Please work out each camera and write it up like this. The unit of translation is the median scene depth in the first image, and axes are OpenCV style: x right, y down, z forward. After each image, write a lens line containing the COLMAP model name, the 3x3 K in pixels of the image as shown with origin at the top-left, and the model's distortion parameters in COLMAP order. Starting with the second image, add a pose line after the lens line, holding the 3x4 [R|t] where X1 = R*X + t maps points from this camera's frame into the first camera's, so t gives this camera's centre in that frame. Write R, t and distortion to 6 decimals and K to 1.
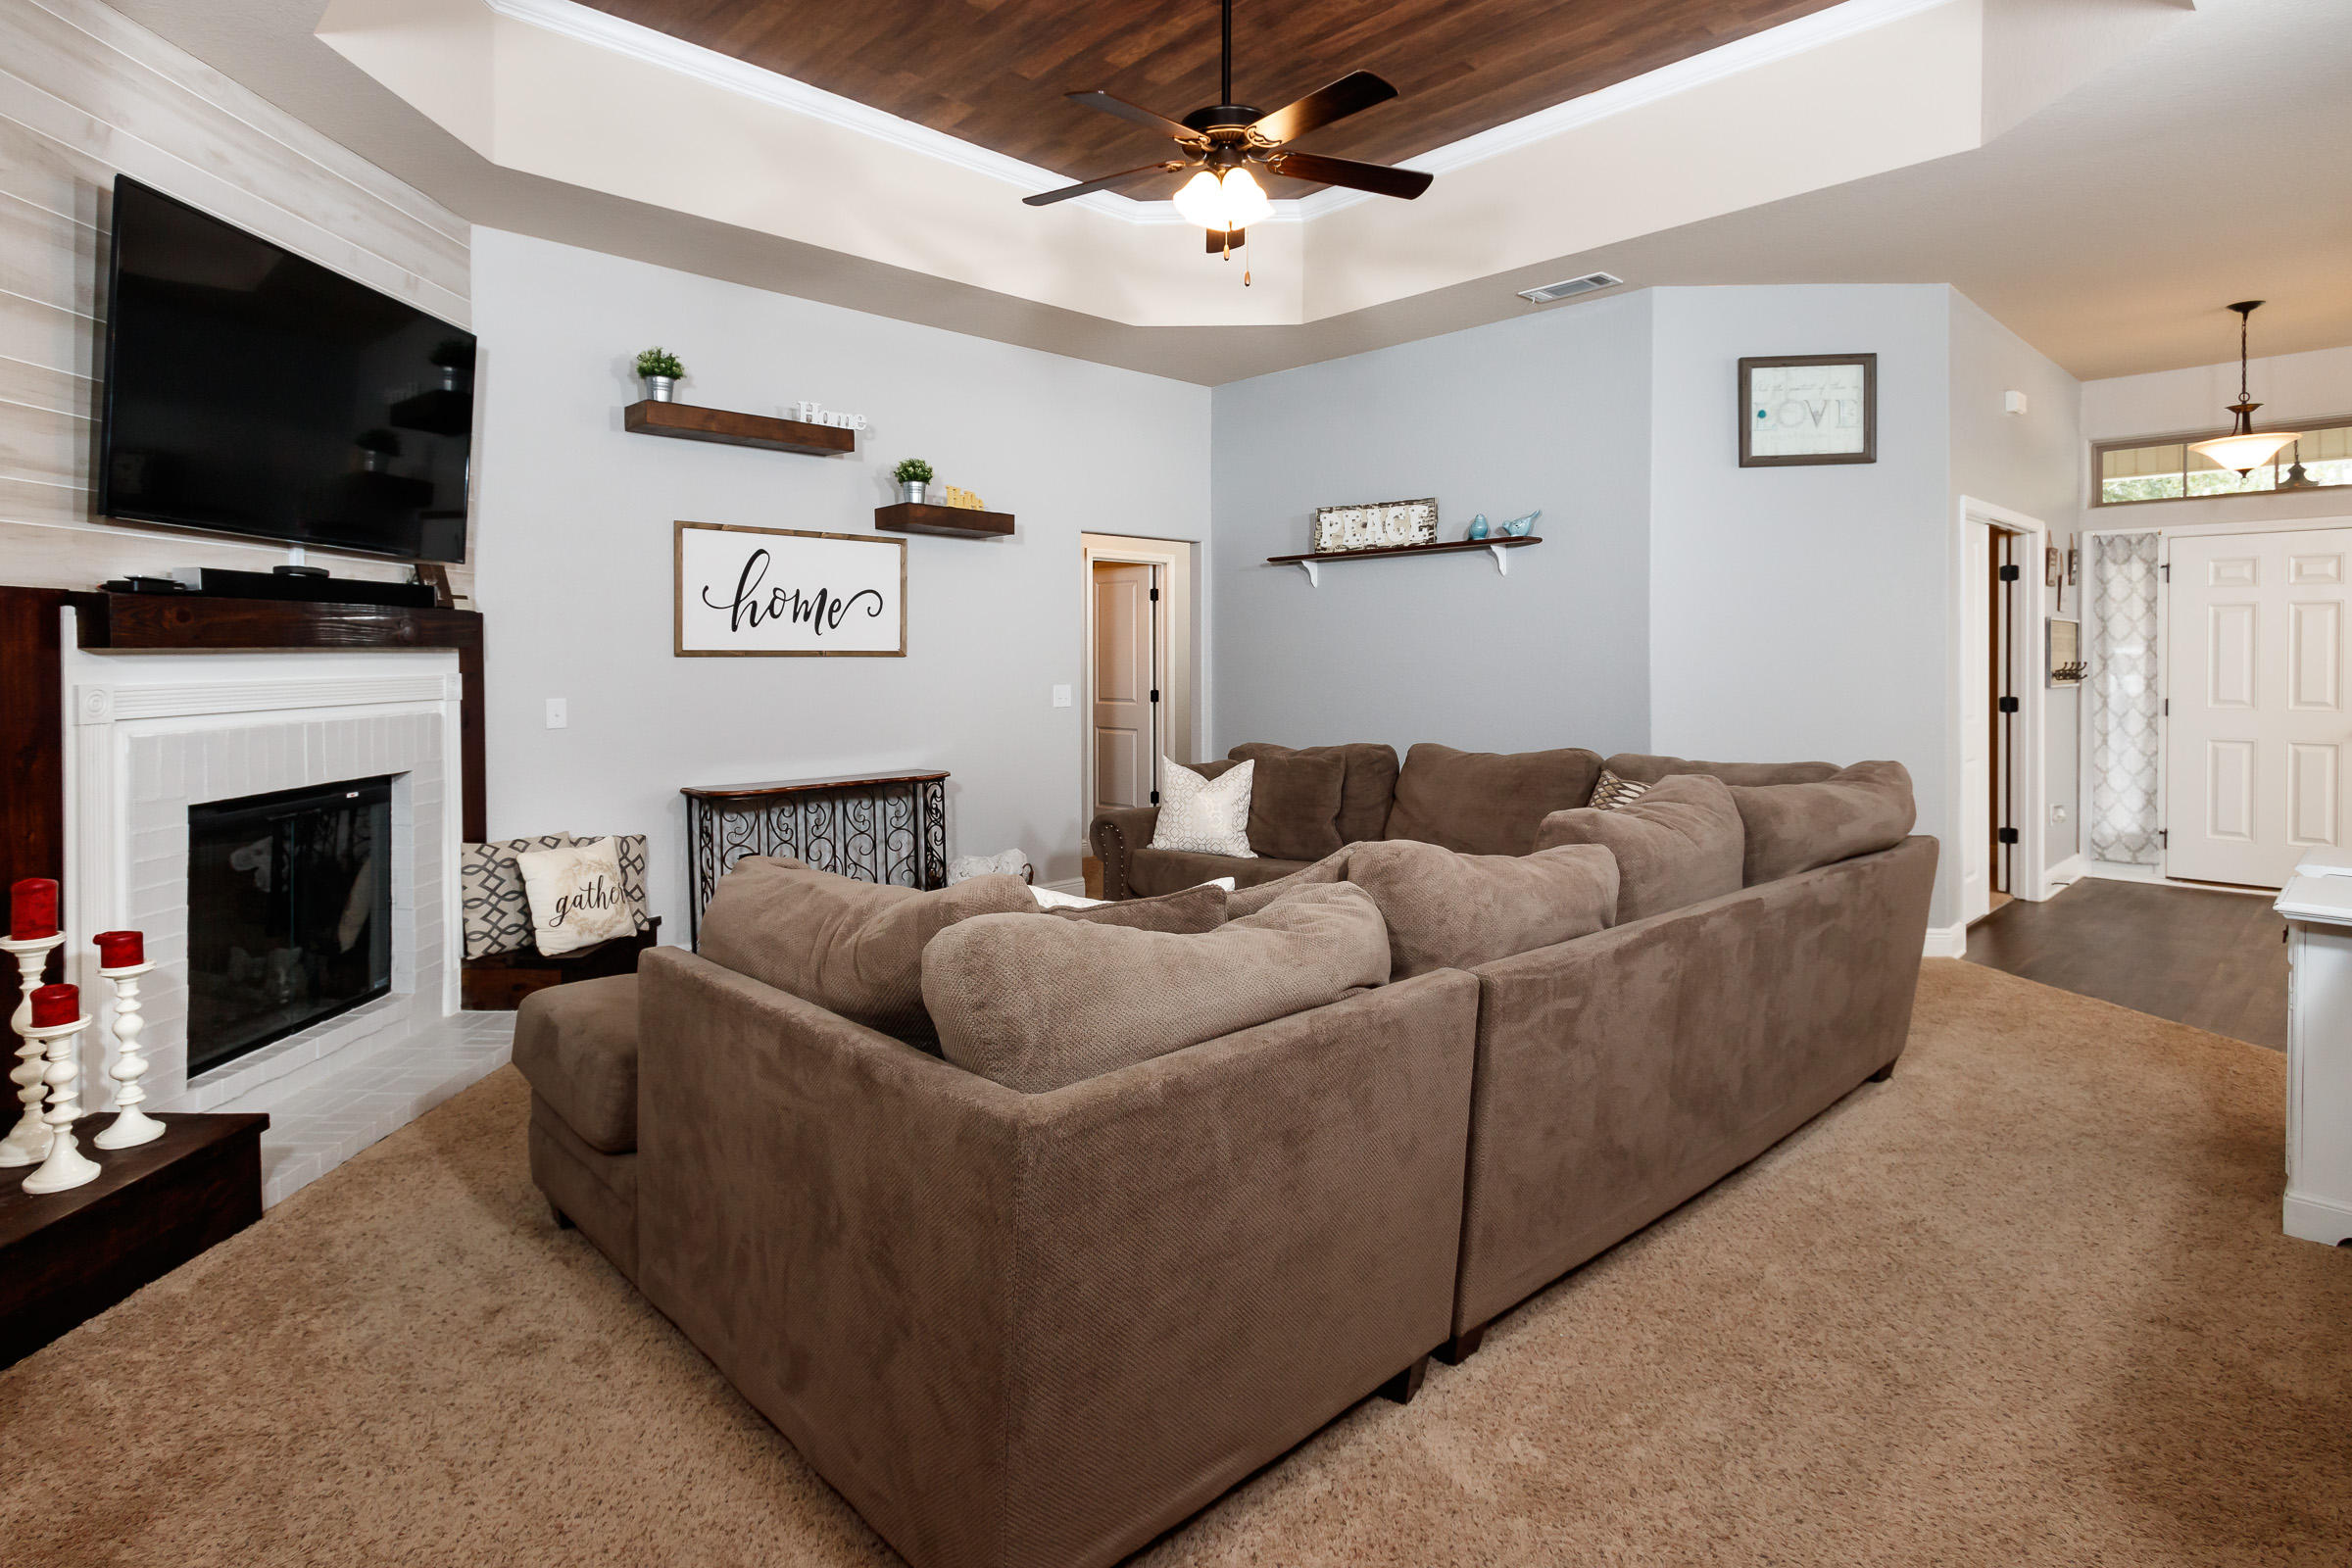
lens RADIAL K [[1206.8, 0, 1140.2], [0, 1206.8, 664.9], [0, 0, 1]] dist [0.005096, -0.003325]
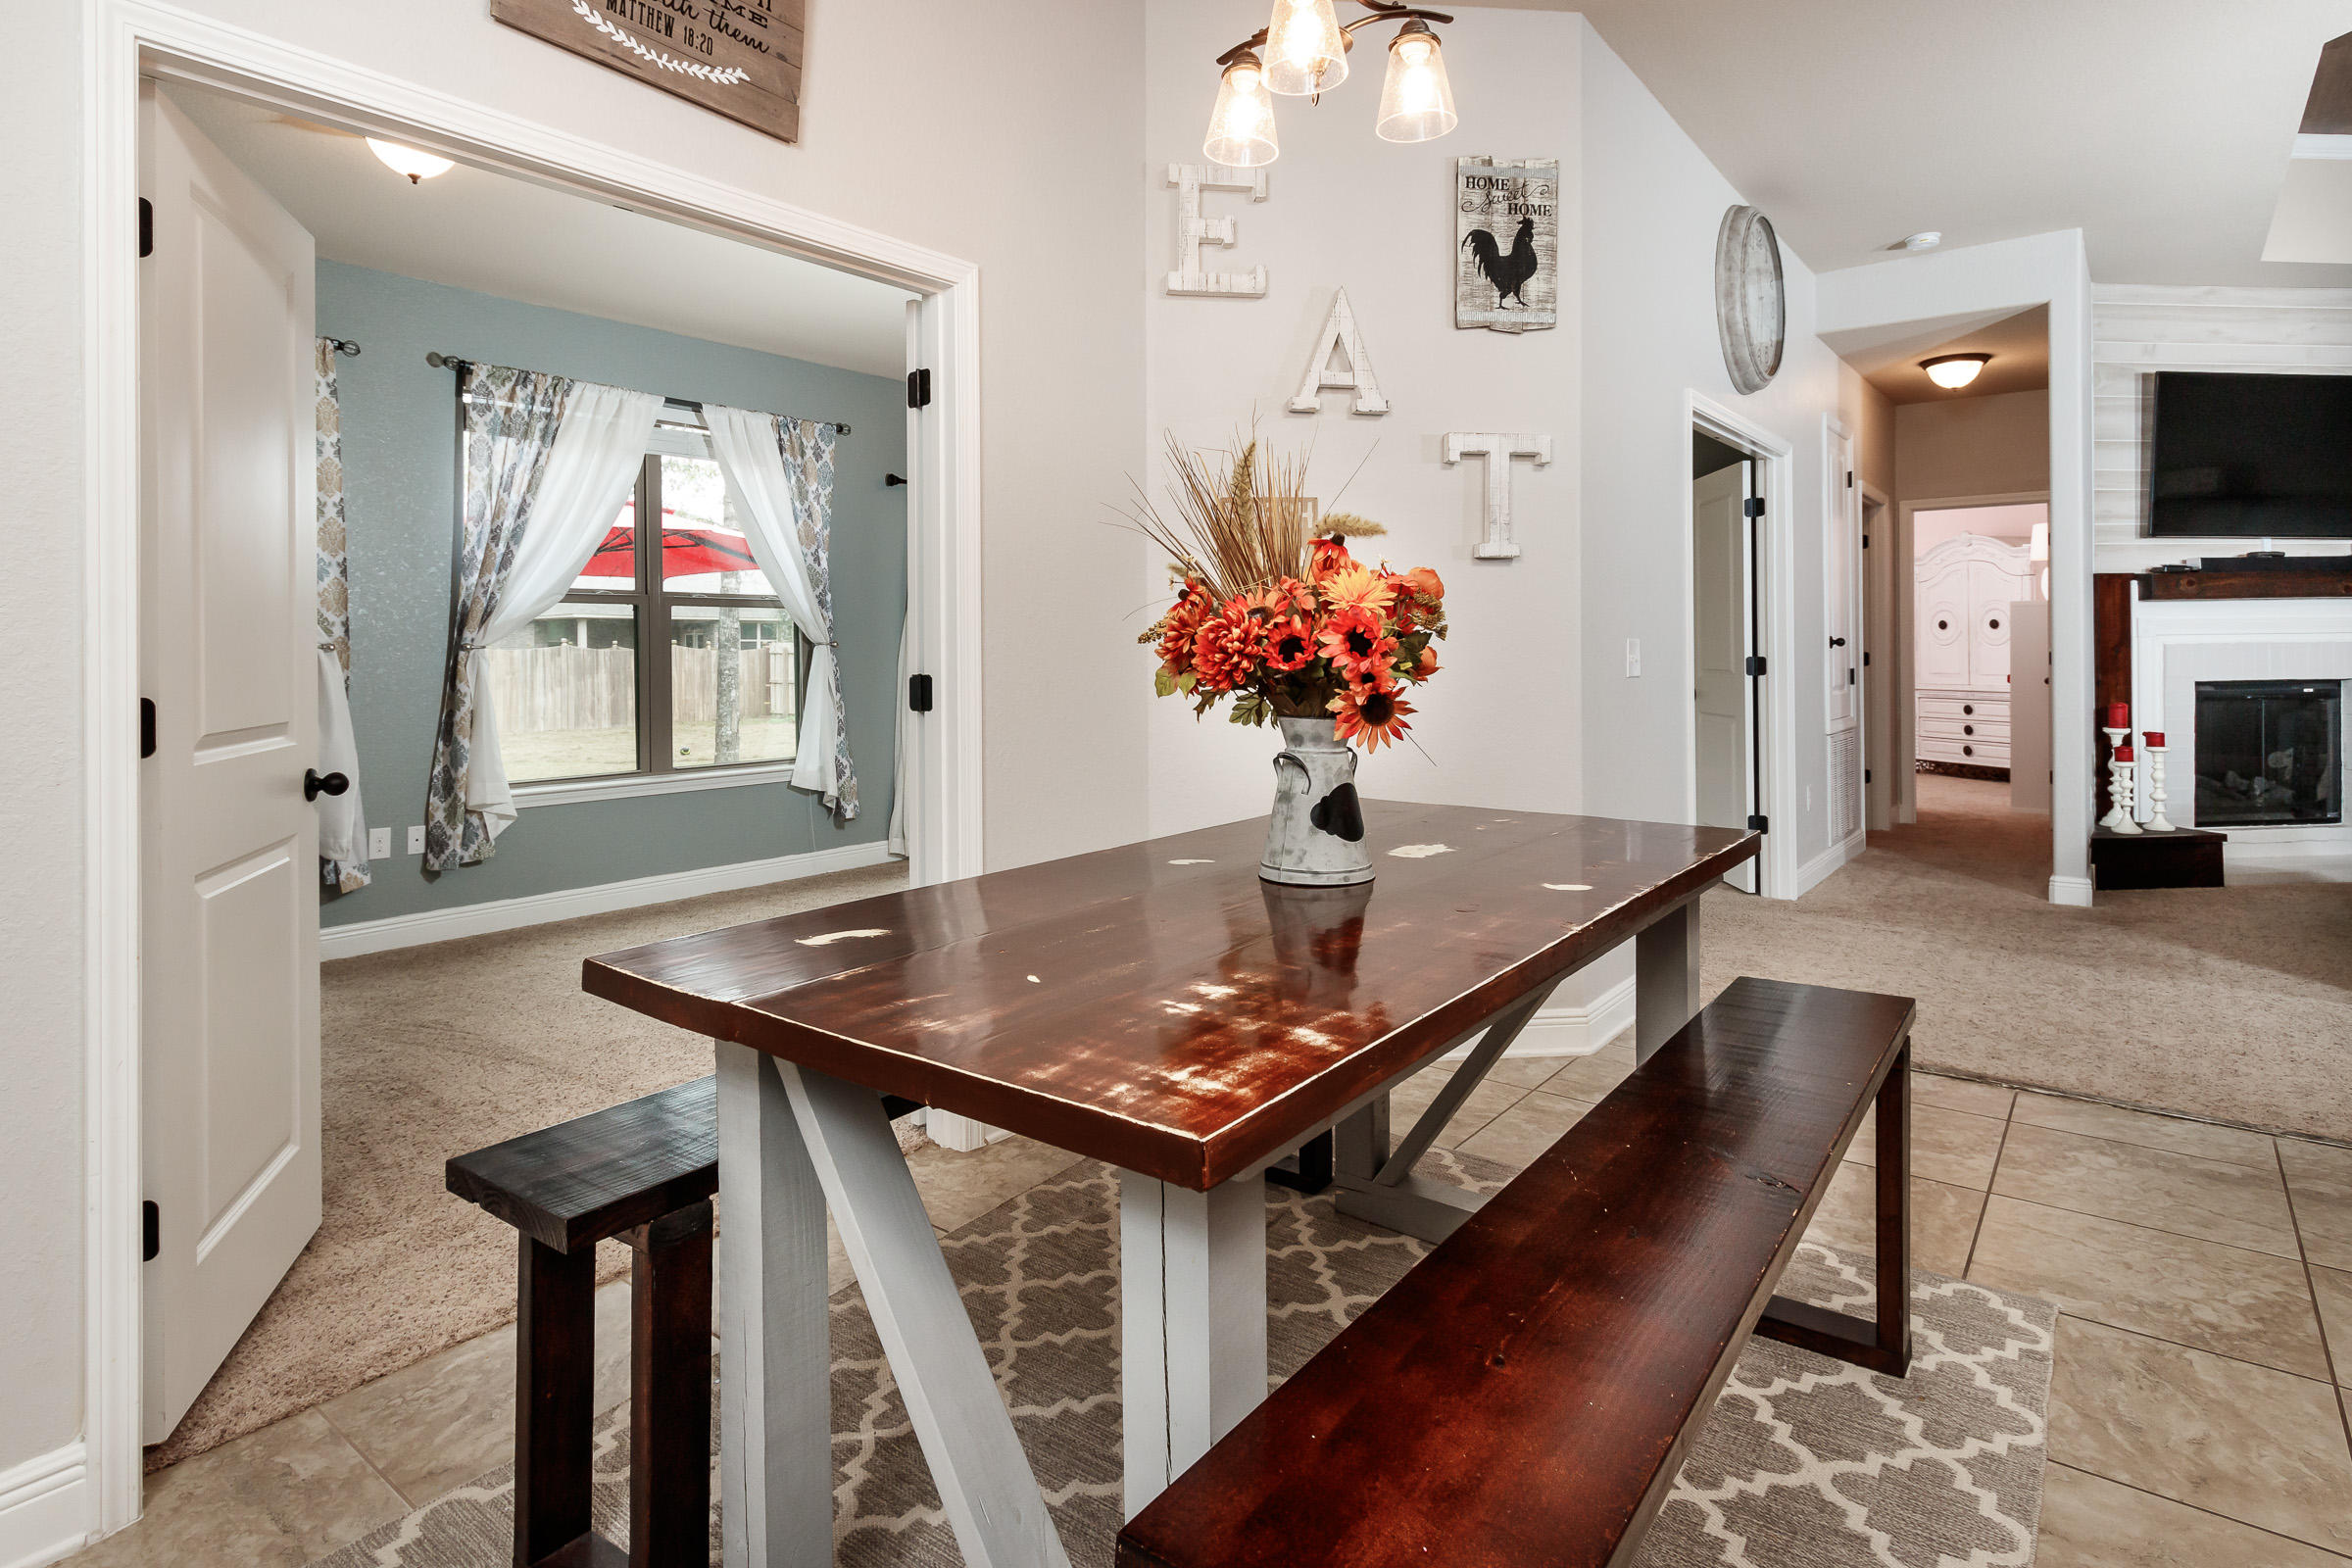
lens RADIAL K [[1271.4, 0, 1139.8], [0, 1271.4, 636.8], [0, 0, 1]] dist [0.000735, -0.000022]
pose [[0.149779, -0.002332, -0.988717, 0.970135], [0.000885, 0.999997, -0.002224, 0.048710], [0.988719, -0.000542, 0.149780, -0.970989]]
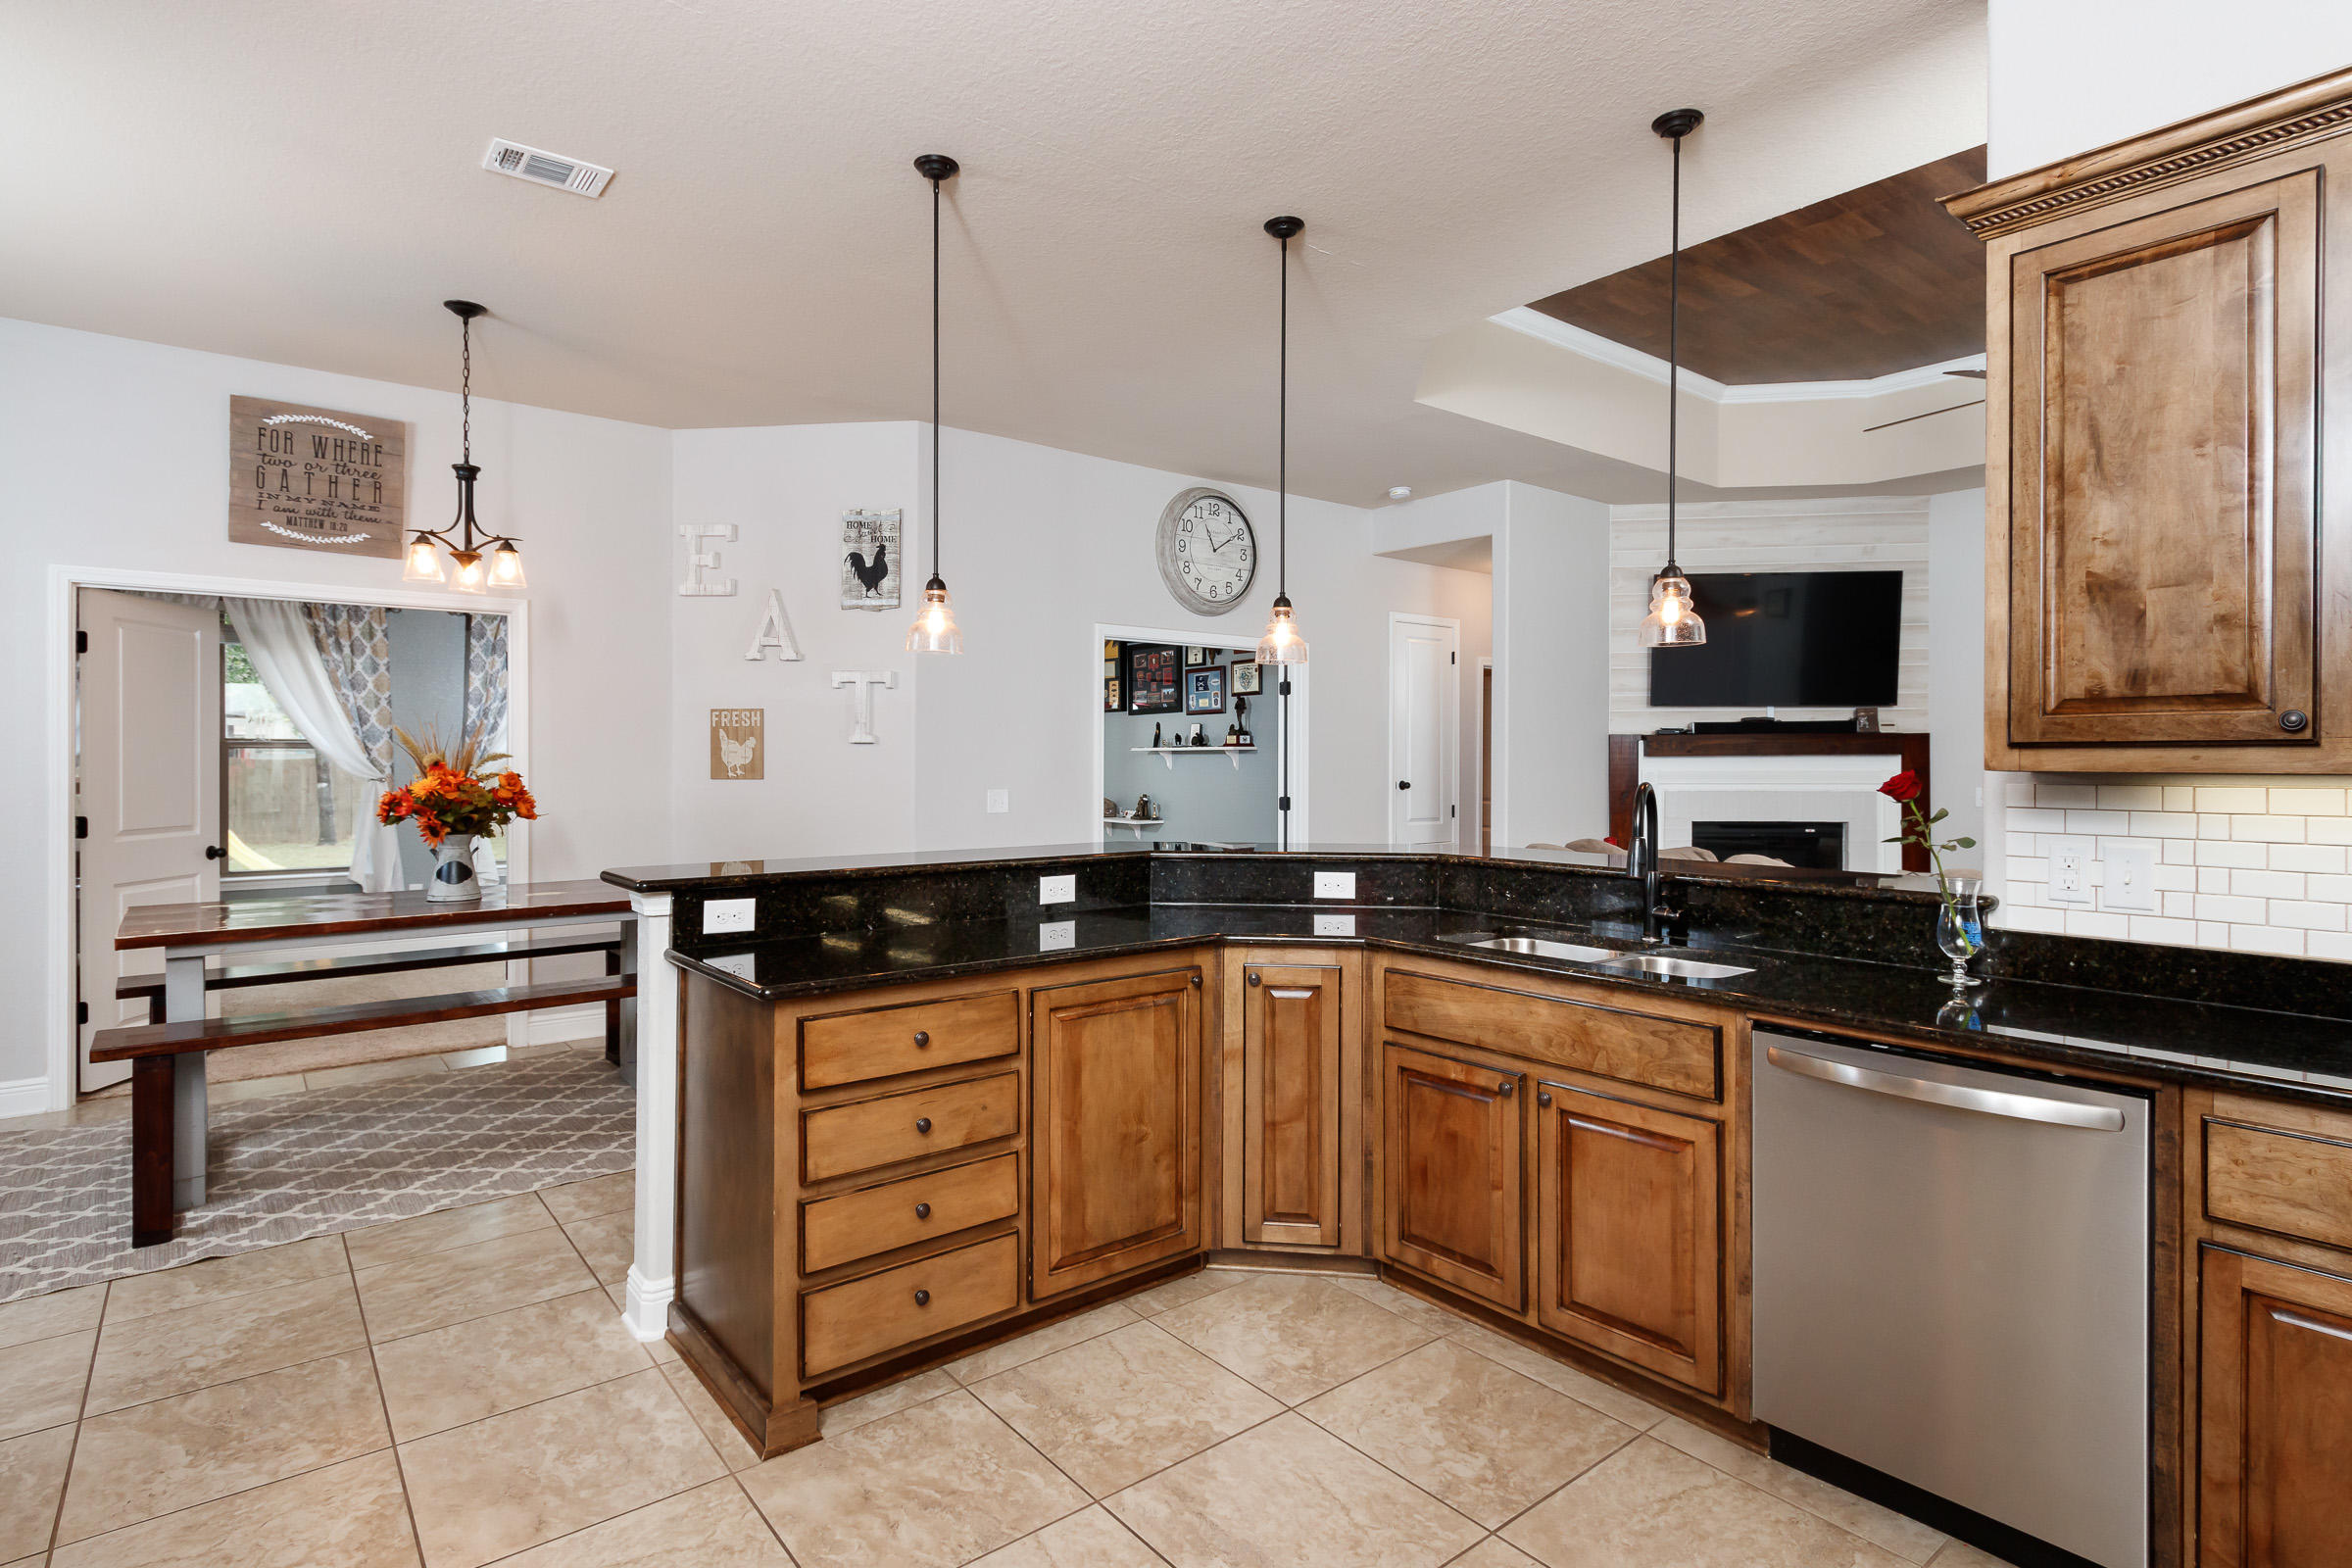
lens RADIAL K [[1206.8, 0, 1151.3], [0, 1206.8, 758.2], [0, 0, 1]] dist [0.005096, -0.003325]
pose [[-0.096352, 0.006778, -0.995324, 1.718032], [-0.007580, 0.999943, 0.007543, -0.019518], [0.995318, 0.008271, -0.096295, 0.162036]]
